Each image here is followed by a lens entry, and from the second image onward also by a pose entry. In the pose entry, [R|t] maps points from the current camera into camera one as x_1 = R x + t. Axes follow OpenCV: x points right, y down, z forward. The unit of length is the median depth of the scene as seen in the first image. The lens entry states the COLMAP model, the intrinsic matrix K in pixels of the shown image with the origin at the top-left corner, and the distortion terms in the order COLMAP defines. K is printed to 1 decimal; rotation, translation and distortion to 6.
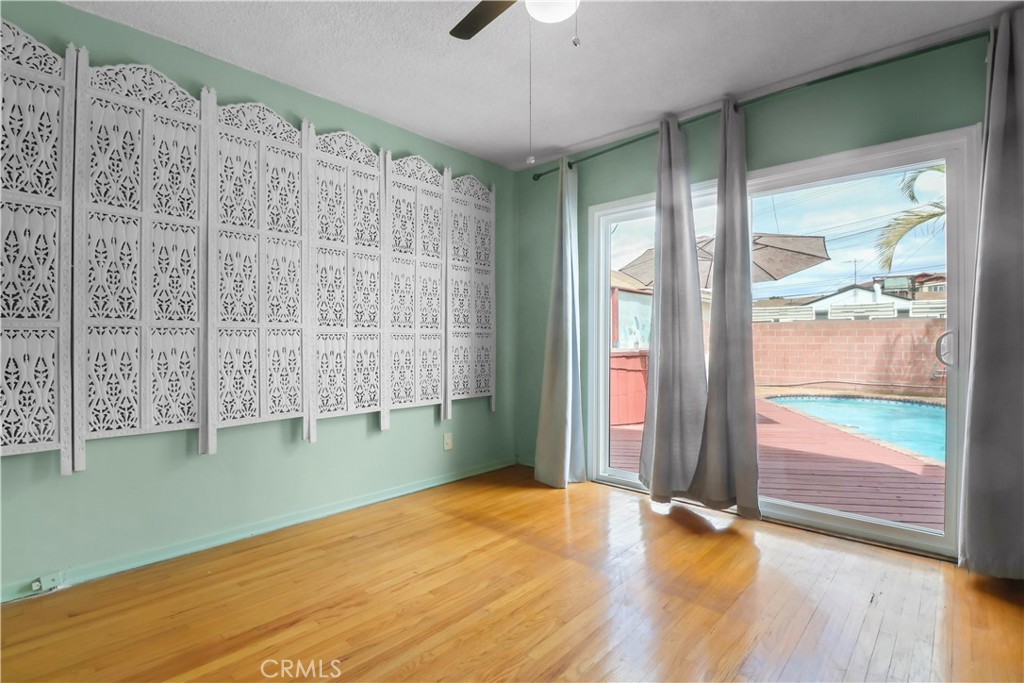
lens RADIAL K [[488.9, 0, 512.9], [0, 488.9, 335.9], [0, 0, 1]] dist [0.000777, -0.012271]
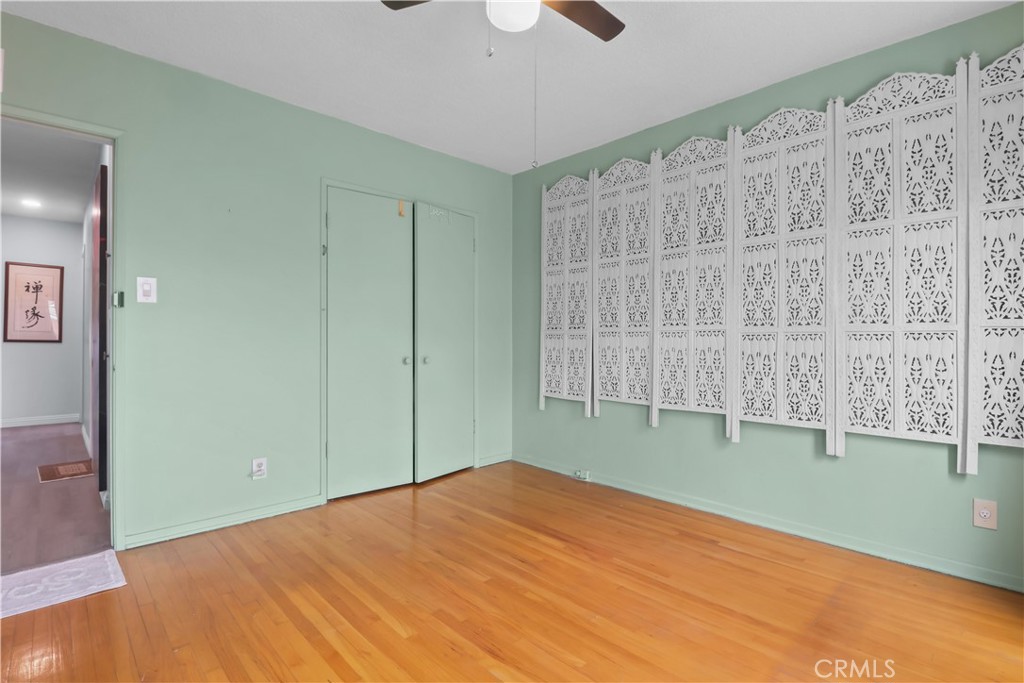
lens RADIAL K [[474.0, 0, 512.5], [0, 474.0, 338.9], [0, 0, 1]] dist [-0.000435, -0.013915]
pose [[-0.059701, -0.010957, -0.998156, 0.594683], [-0.001276, 0.999940, -0.010900, 0.016161], [0.998216, 0.000623, -0.059711, 0.599828]]
